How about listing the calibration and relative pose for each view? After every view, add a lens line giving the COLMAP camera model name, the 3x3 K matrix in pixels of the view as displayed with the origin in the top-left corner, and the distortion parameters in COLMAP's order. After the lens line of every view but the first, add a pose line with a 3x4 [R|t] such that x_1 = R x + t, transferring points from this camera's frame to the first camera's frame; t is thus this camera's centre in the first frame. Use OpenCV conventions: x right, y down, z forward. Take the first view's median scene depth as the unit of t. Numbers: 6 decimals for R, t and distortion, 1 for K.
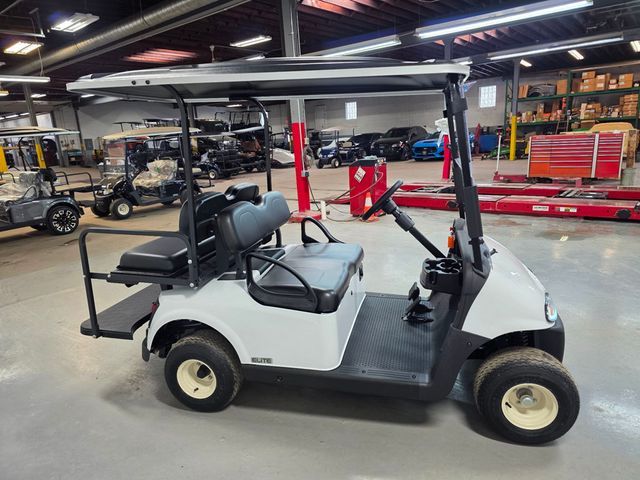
lens RADIAL K [[427.1, 0, 322.6], [0, 427.1, 240.3], [0, 0, 1]] dist [0.057196, -0.050279]
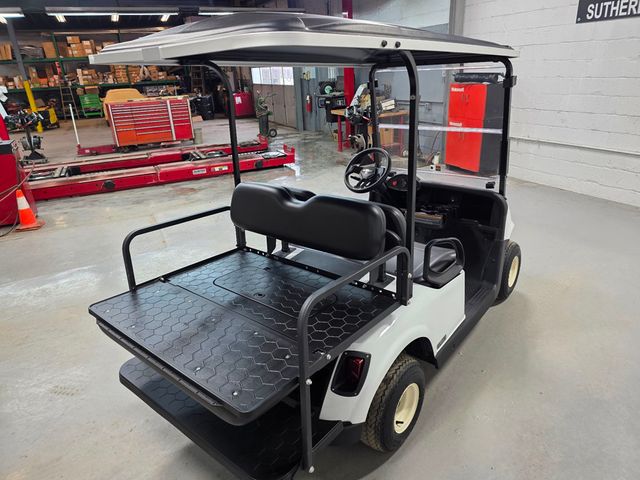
lens RADIAL K [[427.1, 0, 315.2], [0, 427.1, 242.0], [0, 0, 1]] dist [0.057196, -0.050279]
pose [[0.449902, -0.309888, 0.837590, -0.309725], [0.245011, 0.944713, 0.217917, -0.067212], [-0.858812, 0.107178, 0.500954, 0.215494]]
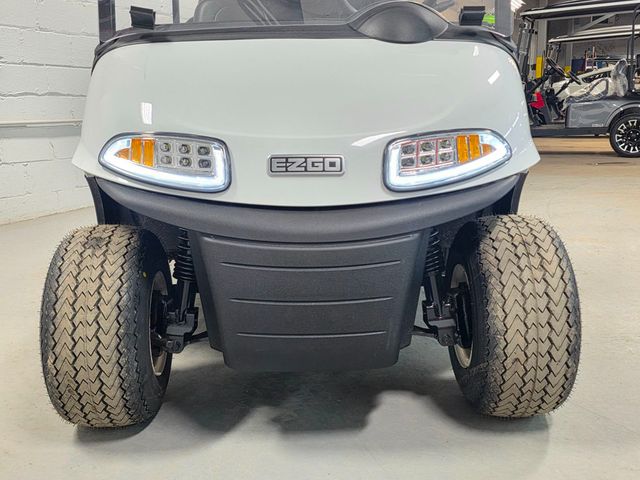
lens RADIAL K [[707.0, 0, 316.5], [0, 707.0, 240.2], [0, 0, 1]] dist [0.058268, 0.000000]
pose [[0.253022, 0.237566, -0.937839, 0.335256], [-0.231169, 0.956148, 0.179836, 0.021292], [0.939436, 0.171297, 0.296844, 0.264159]]
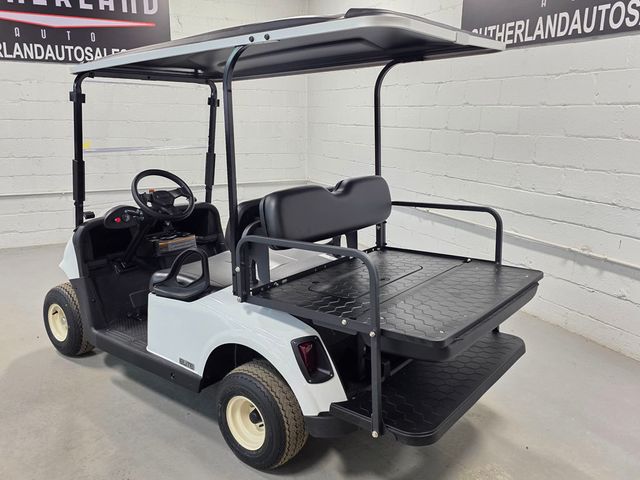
lens RADIAL K [[542.7, 0, 313.5], [0, 542.7, 229.6], [0, 0, 1]] dist [0.058412, -0.049348]
pose [[-0.900919, -0.045663, 0.431578, -0.220631], [0.142537, 0.908150, 0.393634, -0.150419], [-0.409912, 0.416148, -0.811661, 0.644565]]
